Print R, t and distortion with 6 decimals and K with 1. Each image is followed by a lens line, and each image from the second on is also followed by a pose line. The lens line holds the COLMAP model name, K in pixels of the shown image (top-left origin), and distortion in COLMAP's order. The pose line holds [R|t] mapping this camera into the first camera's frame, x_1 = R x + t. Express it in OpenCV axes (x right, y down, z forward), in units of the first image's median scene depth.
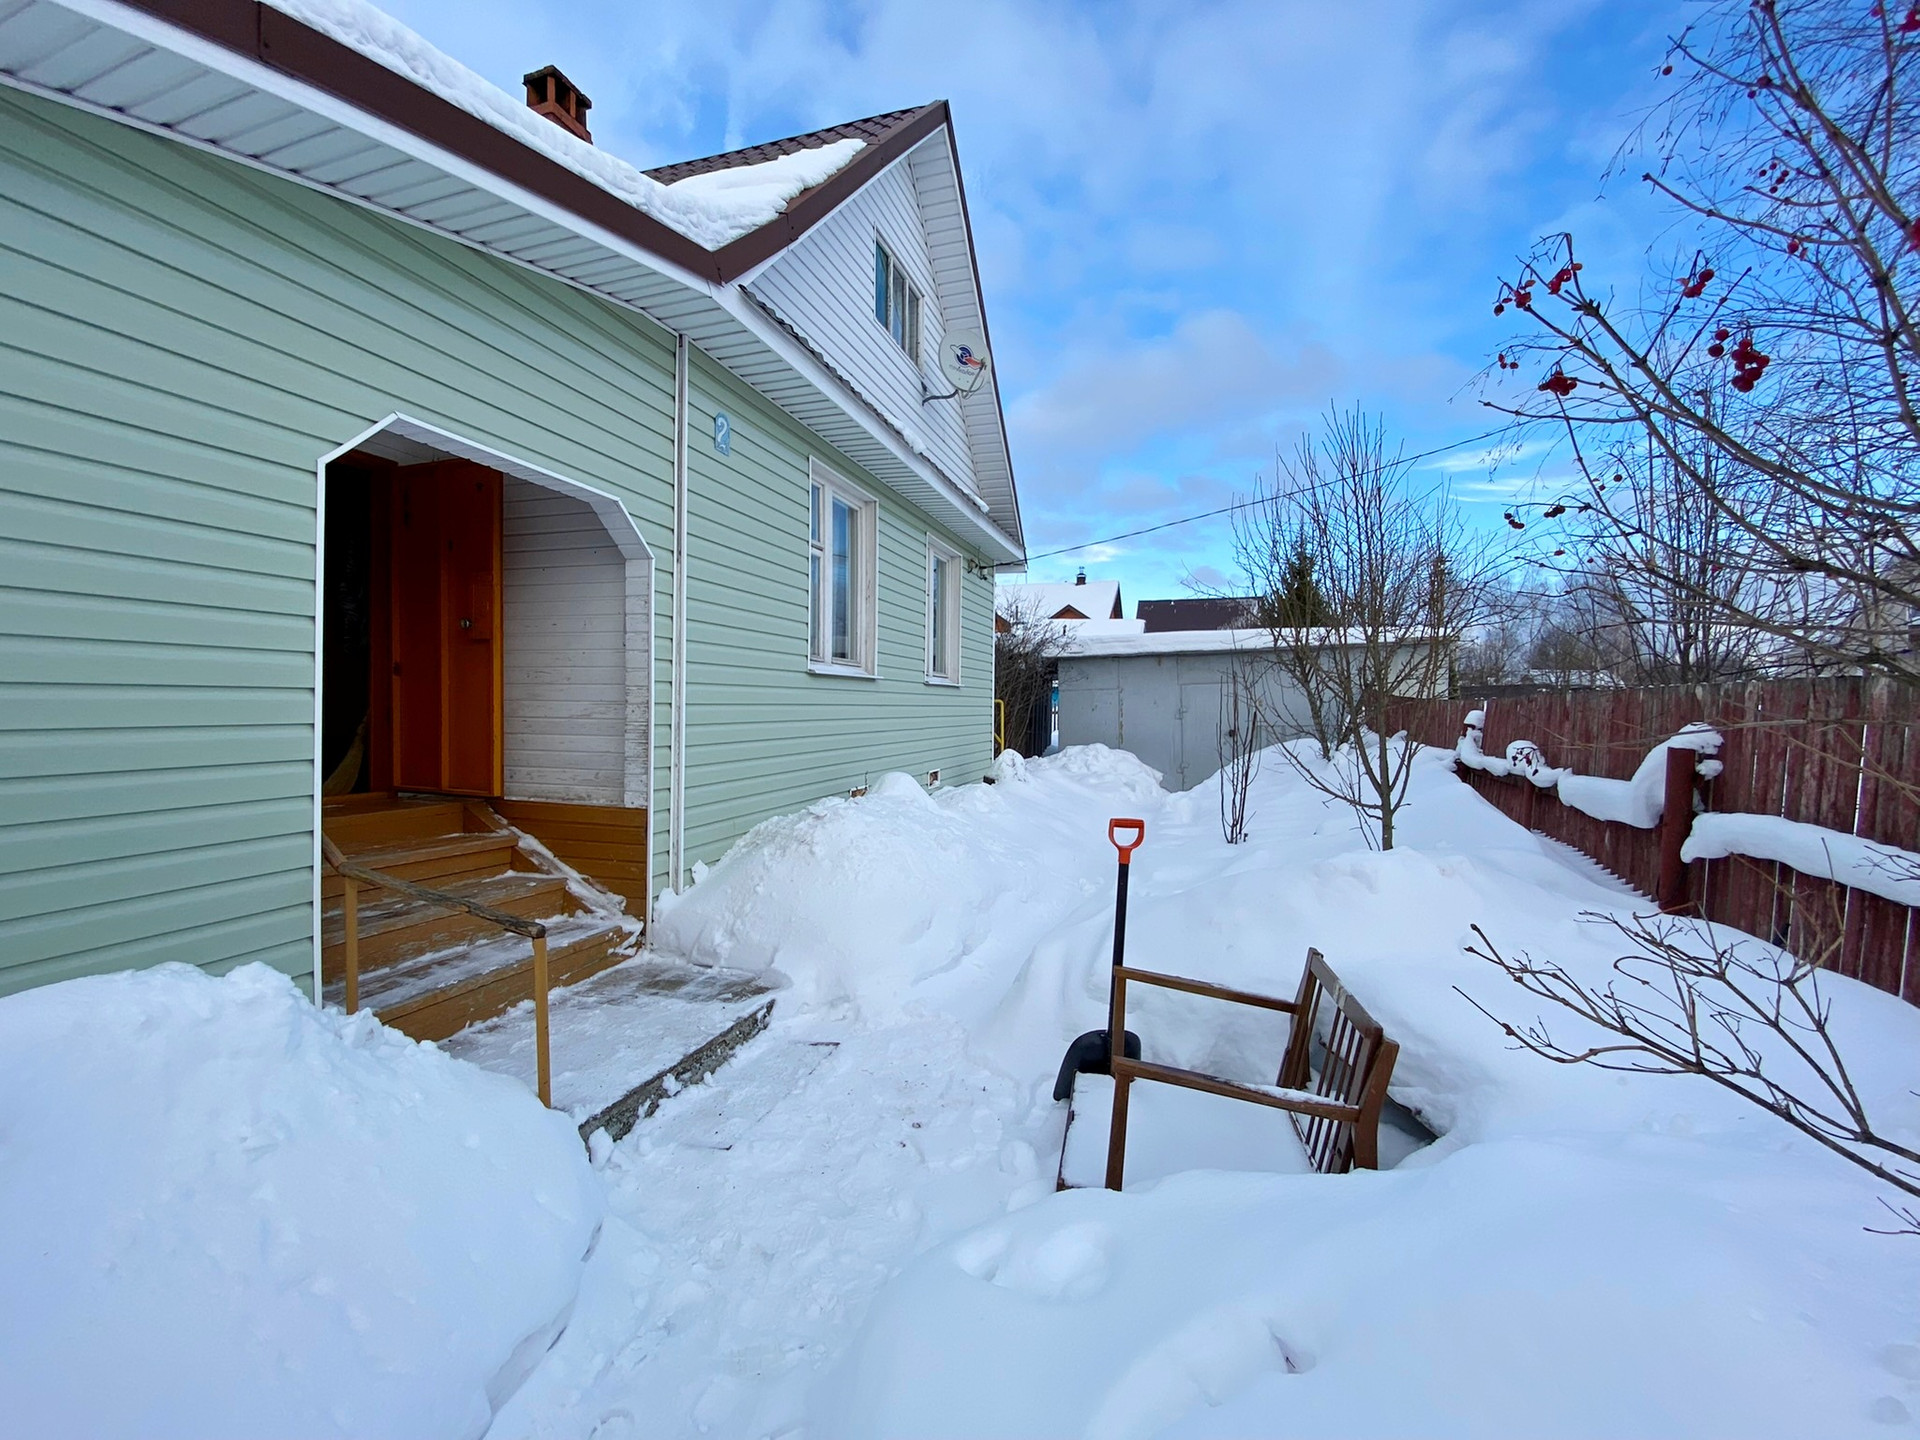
lens RADIAL K [[775.0, 0, 945.8], [0, 775.0, 715.8], [0, 0, 1]] dist [0.018004, -0.018974]
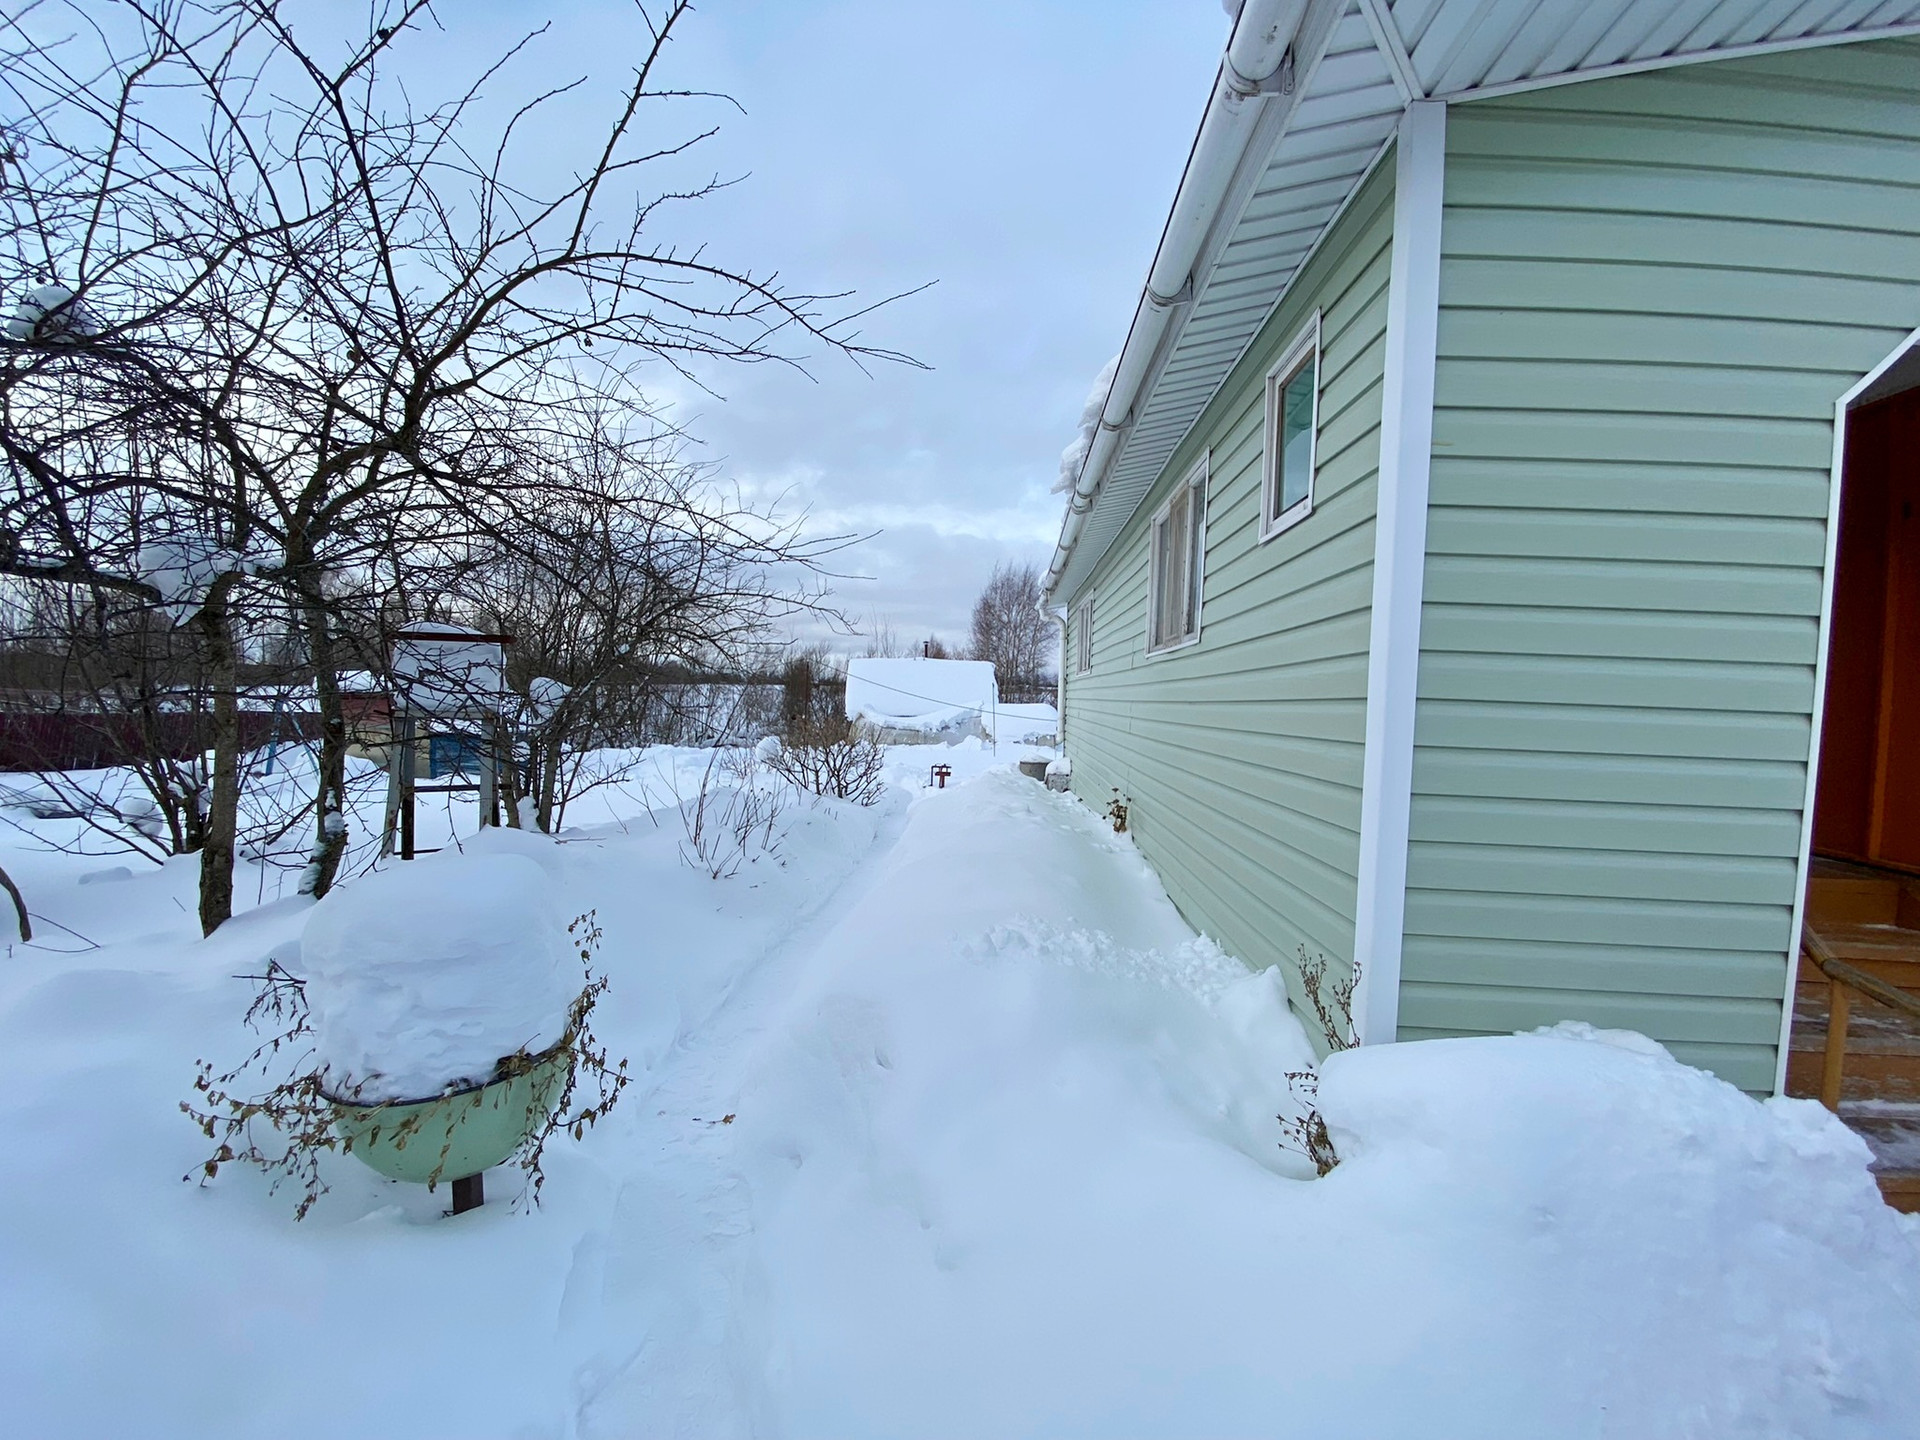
lens RADIAL K [[775.0, 0, 945.8], [0, 775.0, 715.8], [0, 0, 1]] dist [0.018004, -0.018974]
pose [[0.223590, 0.027182, -0.974304, -0.290569], [-0.052668, 0.998488, 0.015770, -0.002813], [0.973259, 0.047789, 0.224684, 0.040513]]
